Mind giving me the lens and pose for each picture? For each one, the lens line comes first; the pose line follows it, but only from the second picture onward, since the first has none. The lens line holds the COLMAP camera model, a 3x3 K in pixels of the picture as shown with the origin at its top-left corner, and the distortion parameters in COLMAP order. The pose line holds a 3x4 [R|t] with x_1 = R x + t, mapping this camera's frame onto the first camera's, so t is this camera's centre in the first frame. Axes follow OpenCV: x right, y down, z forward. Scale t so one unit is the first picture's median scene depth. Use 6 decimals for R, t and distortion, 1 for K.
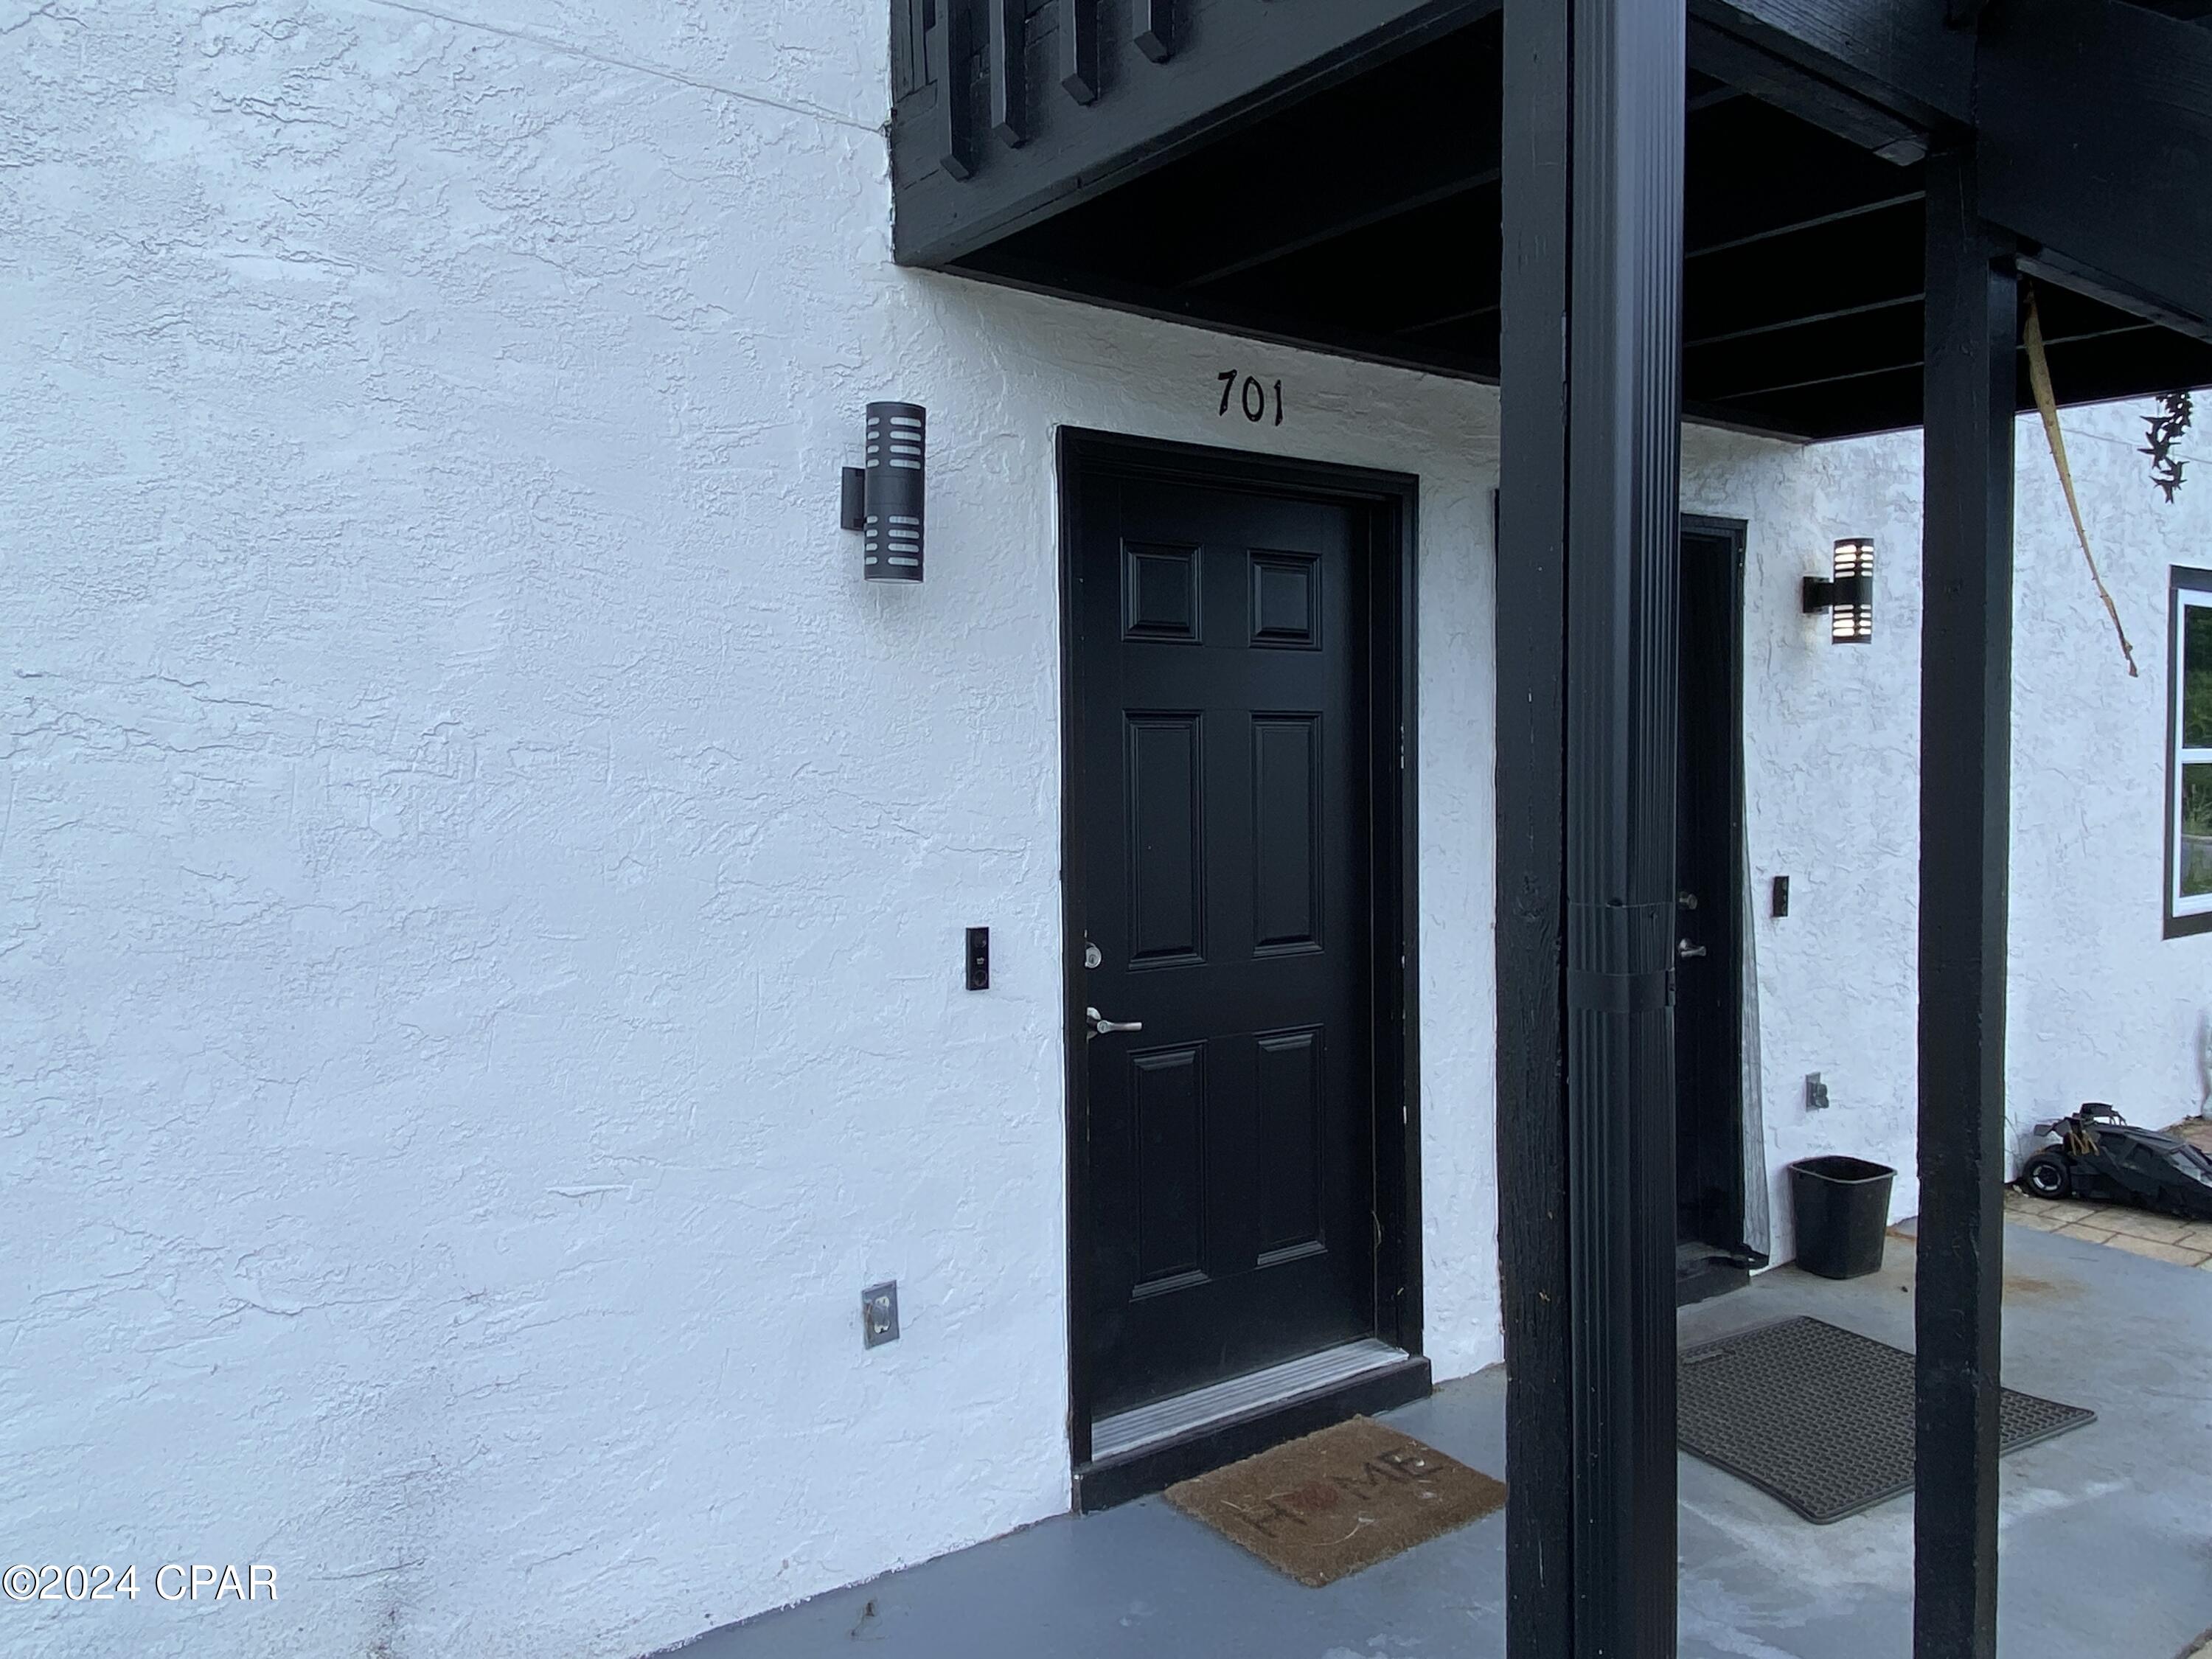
lens RADIAL K [[1548.8, 0, 1106.0], [0, 1548.8, 829.5], [0, 0, 1]] dist [0.074768, -0.077638]
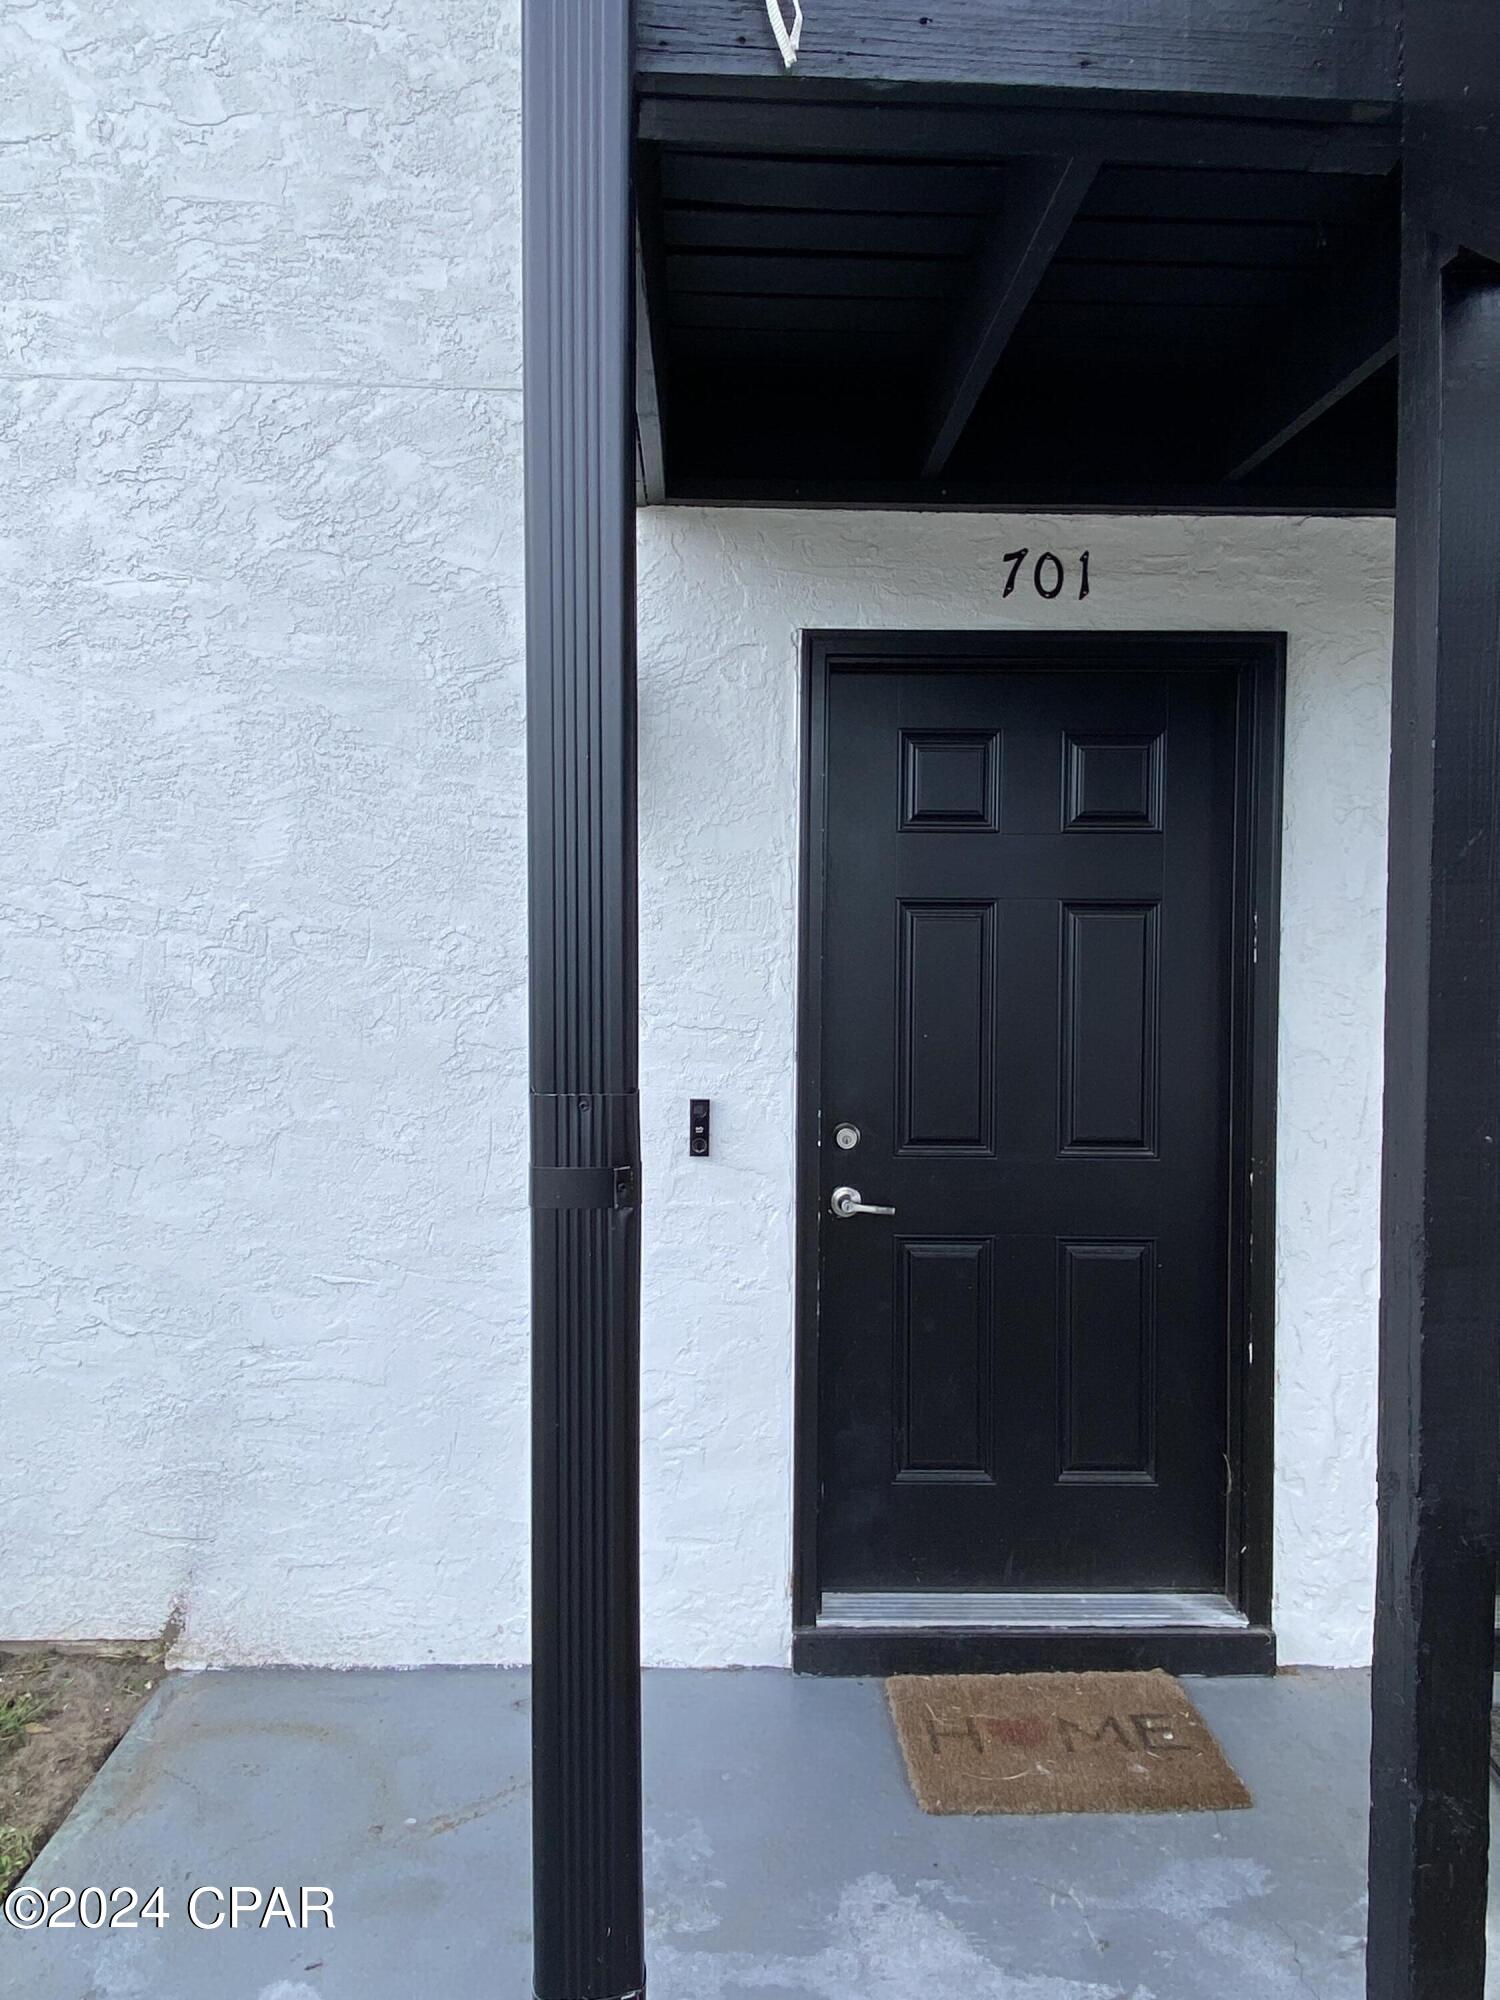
lens RADIAL K [[1368.8, 0, 680.4], [0, 1368.8, 1002.0], [0, 0, 1]] dist [0.097176, -0.121346]
pose [[0.829586, 0.029337, -0.557608, 0.512604], [-0.038735, 0.999237, -0.005056, 0.000526], [0.557034, 0.025794, 0.830089, 0.220335]]
